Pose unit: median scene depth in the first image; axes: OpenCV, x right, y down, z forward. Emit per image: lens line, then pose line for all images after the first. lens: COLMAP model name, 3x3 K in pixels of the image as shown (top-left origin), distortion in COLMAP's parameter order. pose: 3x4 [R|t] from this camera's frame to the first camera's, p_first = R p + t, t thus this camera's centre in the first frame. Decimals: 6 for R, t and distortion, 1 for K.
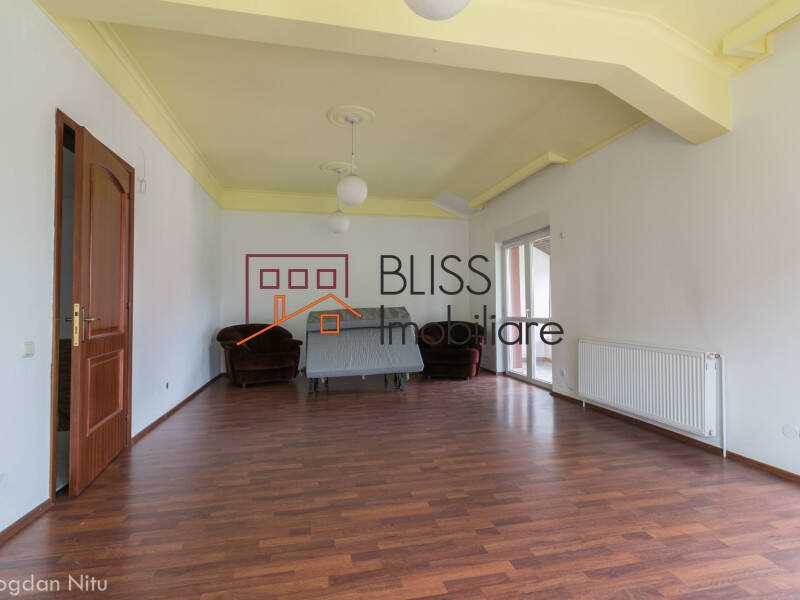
lens RADIAL K [[415.7, 0, 396.5], [0, 415.7, 301.4], [0, 0, 1]] dist [-0.002231, -0.000550]
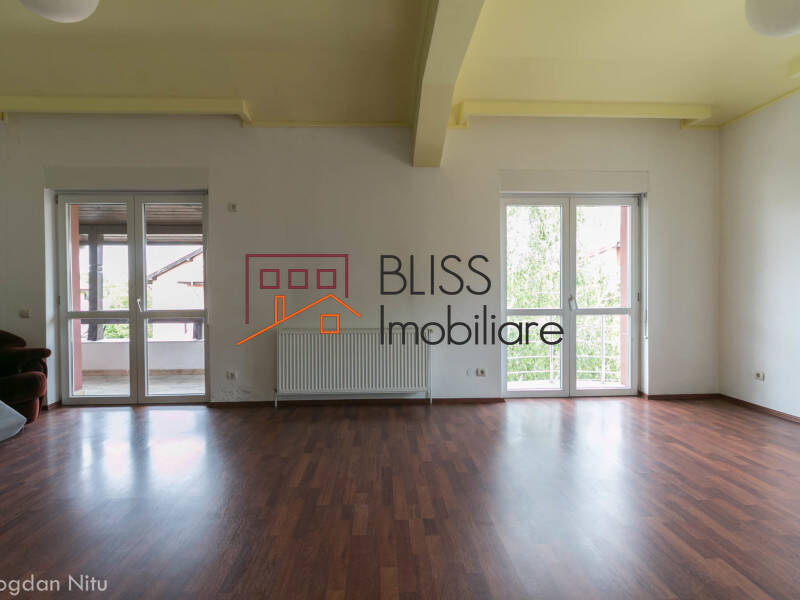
lens RADIAL K [[415.7, 0, 397.1], [0, 415.7, 295.1], [0, 0, 1]] dist [-0.002231, -0.000550]
pose [[0.168065, -0.002196, 0.985773, -0.361266], [-0.005674, 0.999979, 0.003195, 0.009521], [-0.985760, -0.006130, 0.168049, 0.558321]]
